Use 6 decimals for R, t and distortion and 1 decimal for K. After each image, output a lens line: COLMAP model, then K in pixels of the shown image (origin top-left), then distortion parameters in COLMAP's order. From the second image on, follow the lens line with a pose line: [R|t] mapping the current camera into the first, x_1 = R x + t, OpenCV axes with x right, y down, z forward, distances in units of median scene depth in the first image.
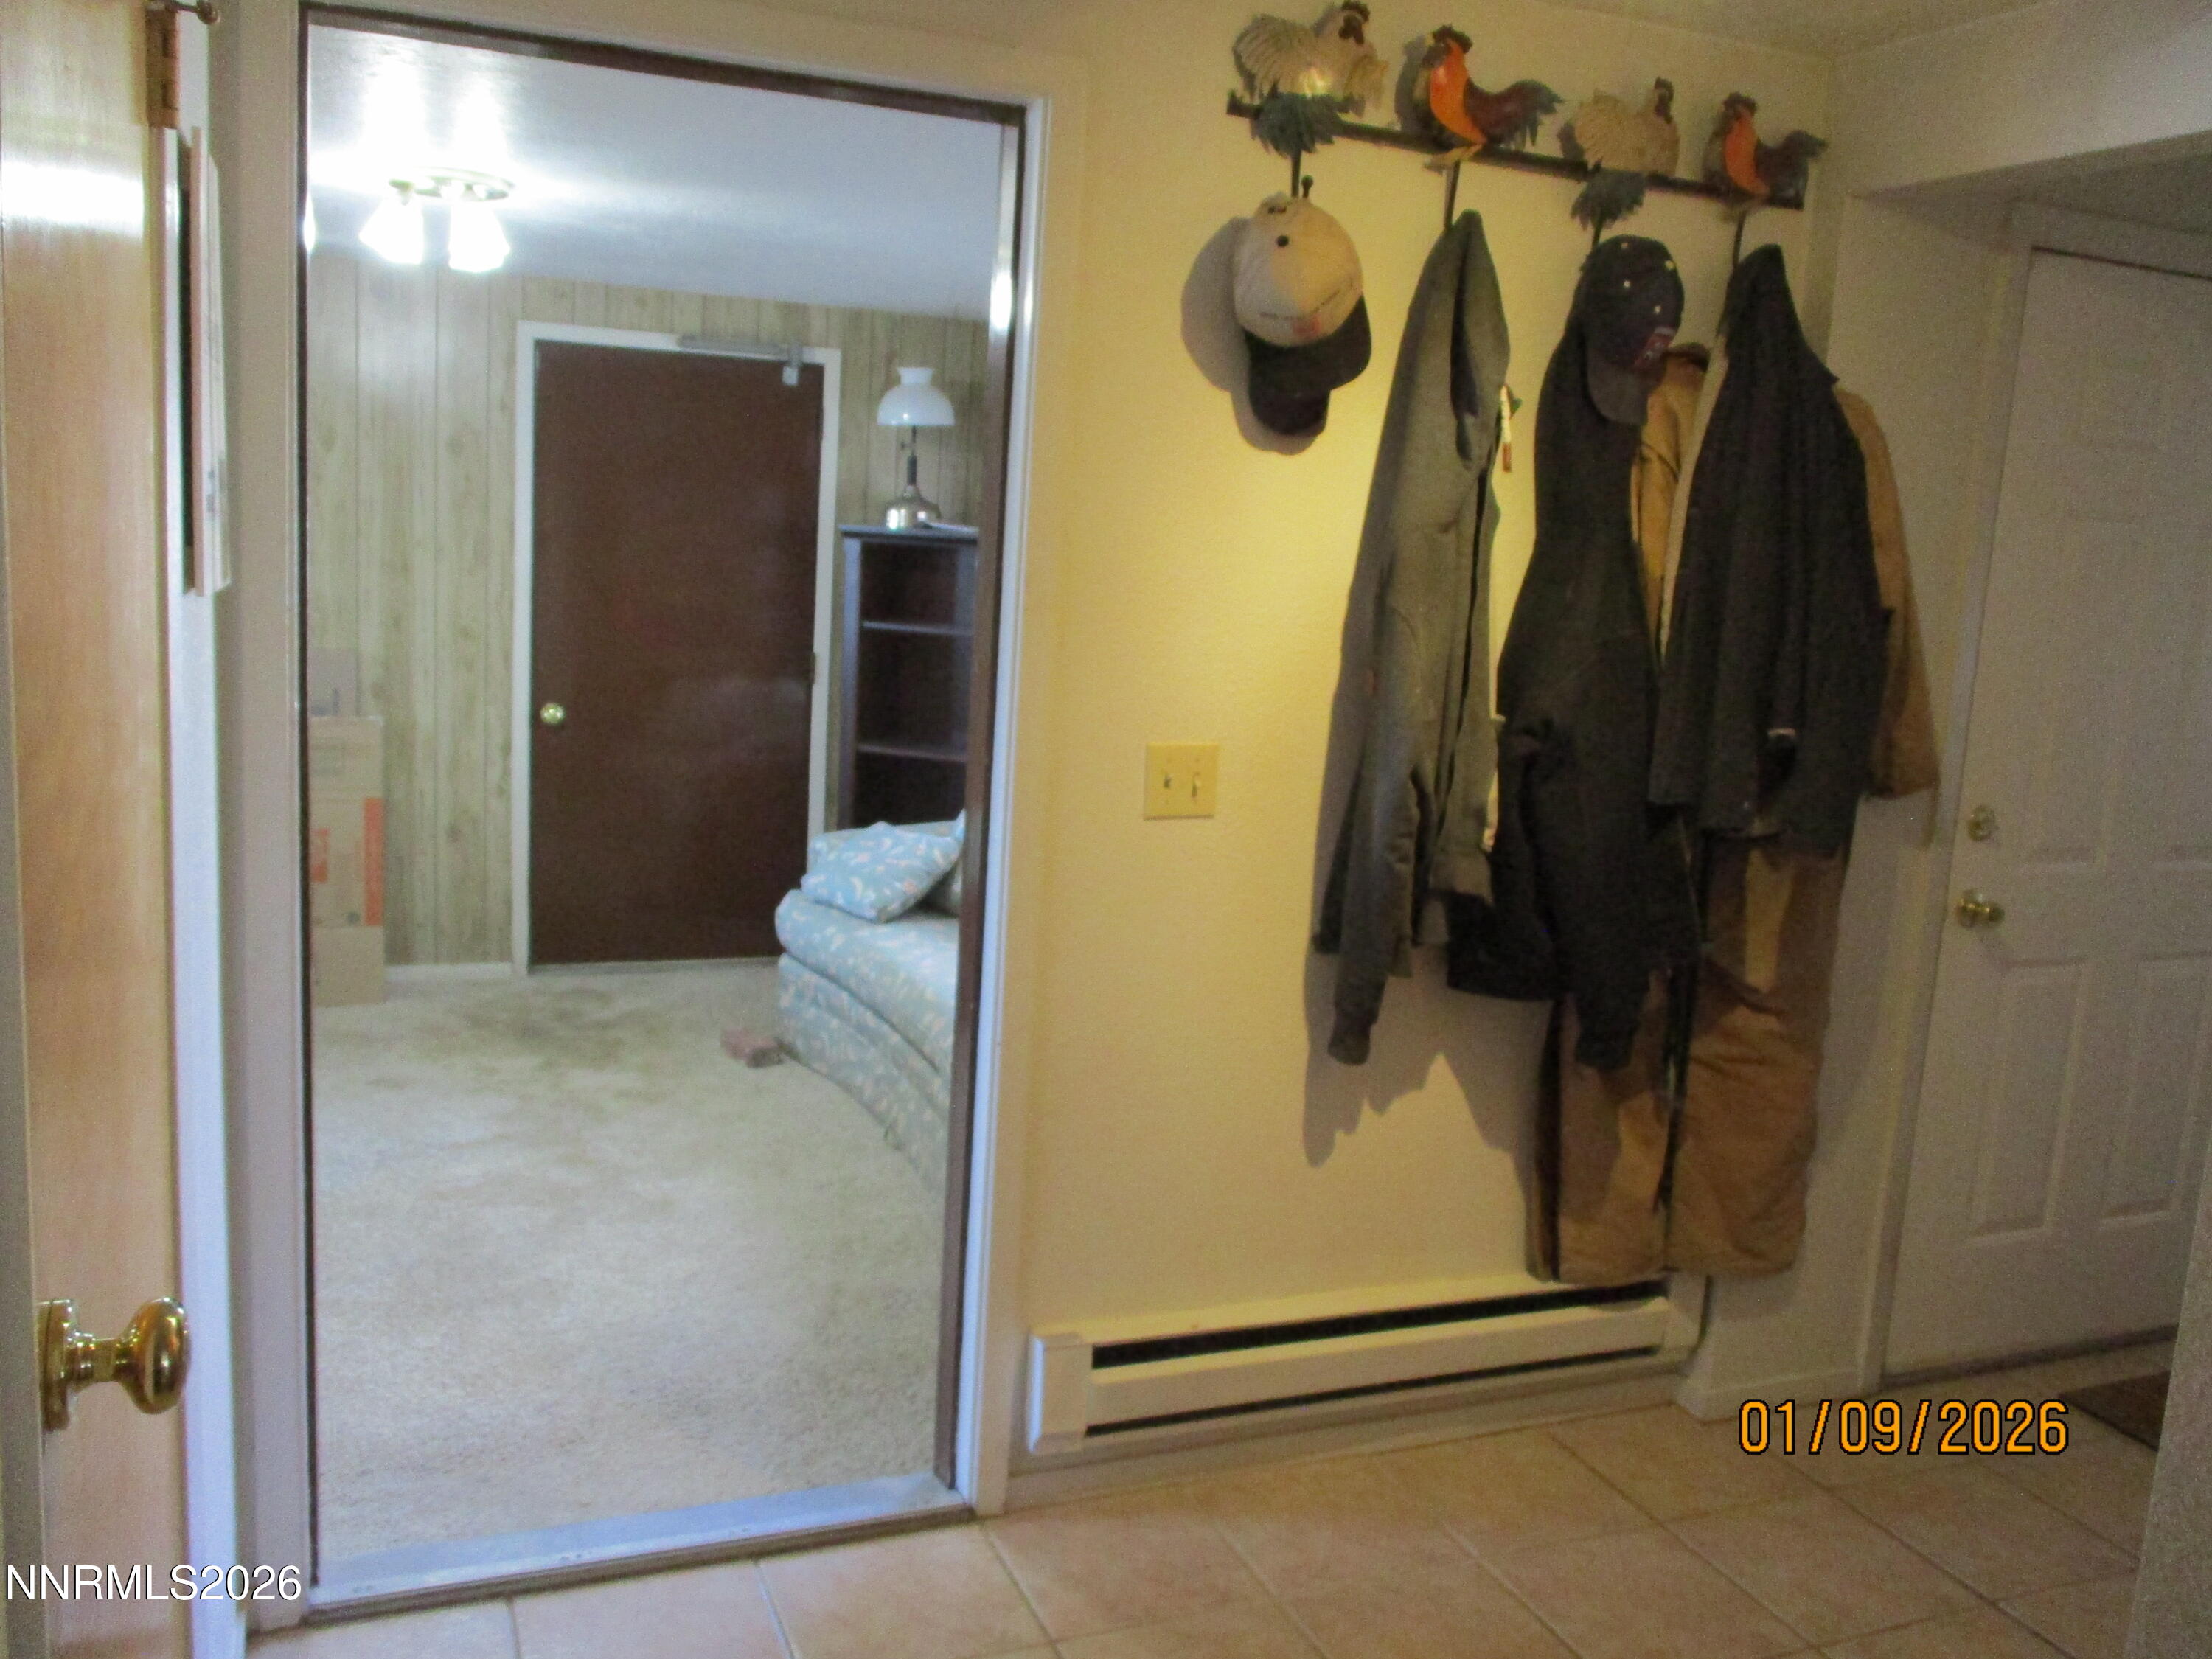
lens RADIAL K [[1857.6, 0, 1112.4], [0, 1857.6, 822.6], [0, 0, 1]] dist [-0.020966, -0.000251]
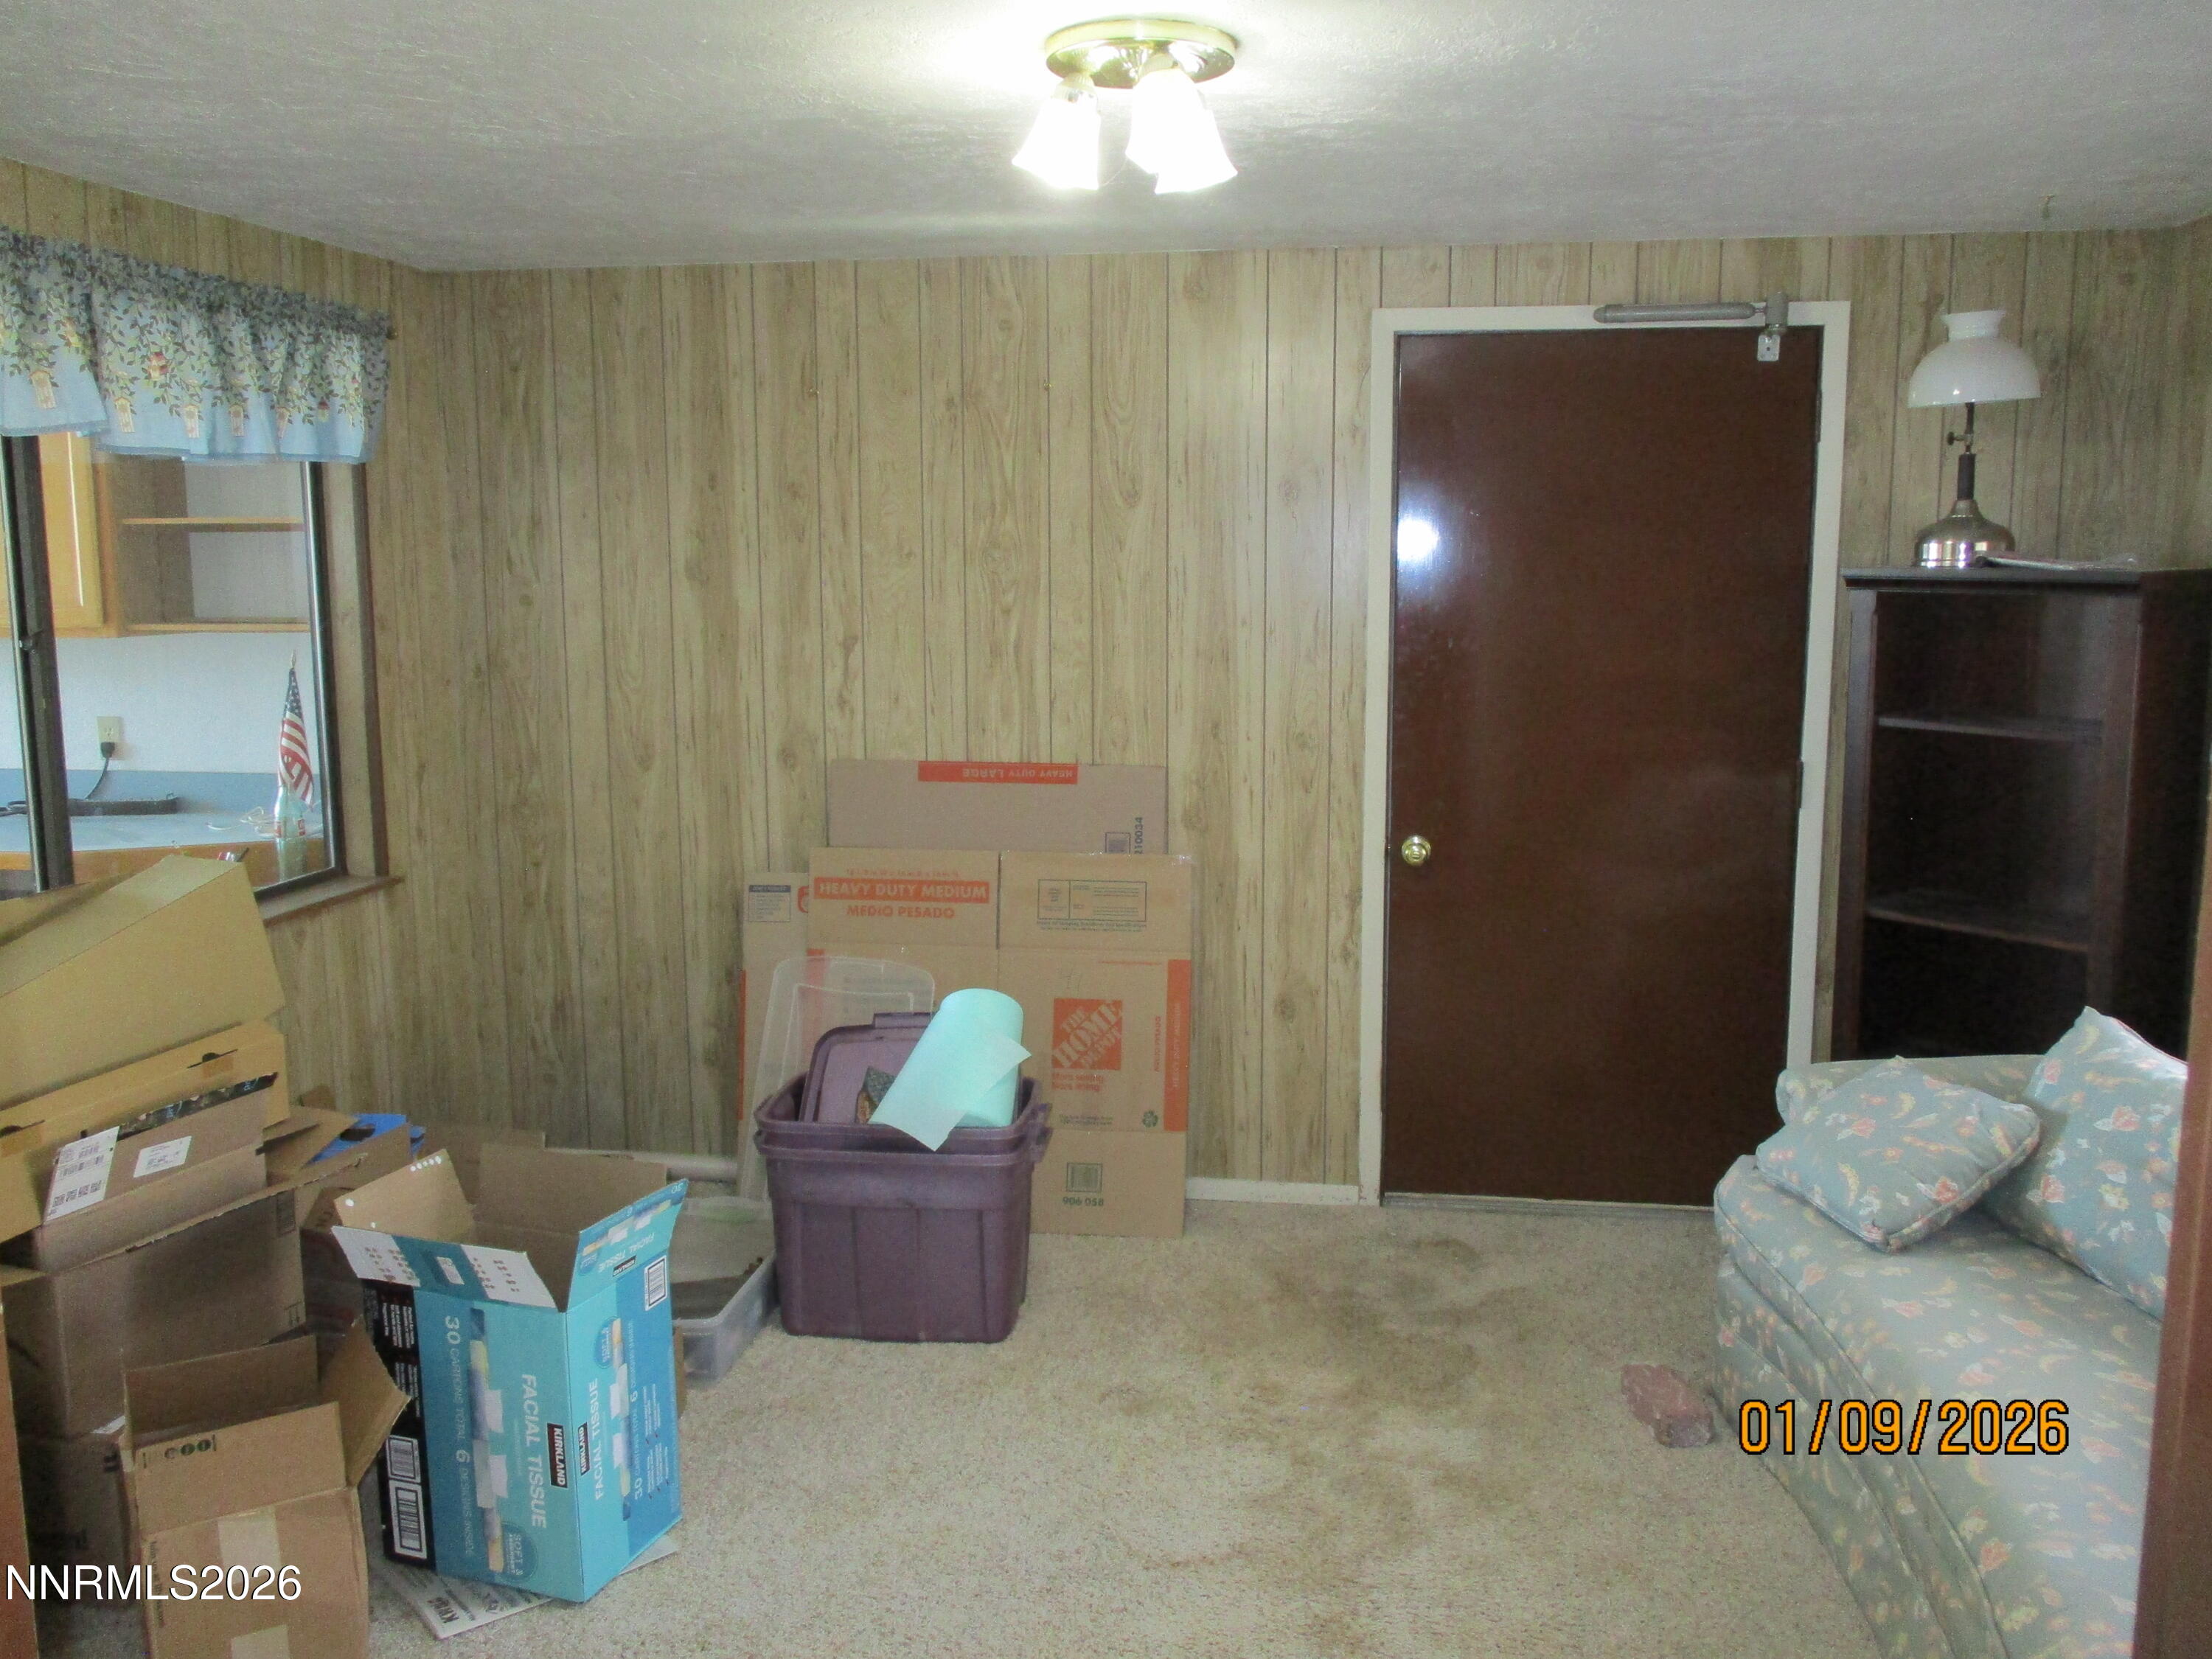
lens RADIAL K [[1857.6, 0, 1112.4], [0, 1857.6, 822.6], [0, 0, 1]] dist [-0.020966, -0.000251]
pose [[0.857930, 0.015161, -0.513543, -0.033849], [-0.028948, 0.999403, -0.018855, -0.053997], [0.512951, 0.031042, 0.857857, 0.329398]]
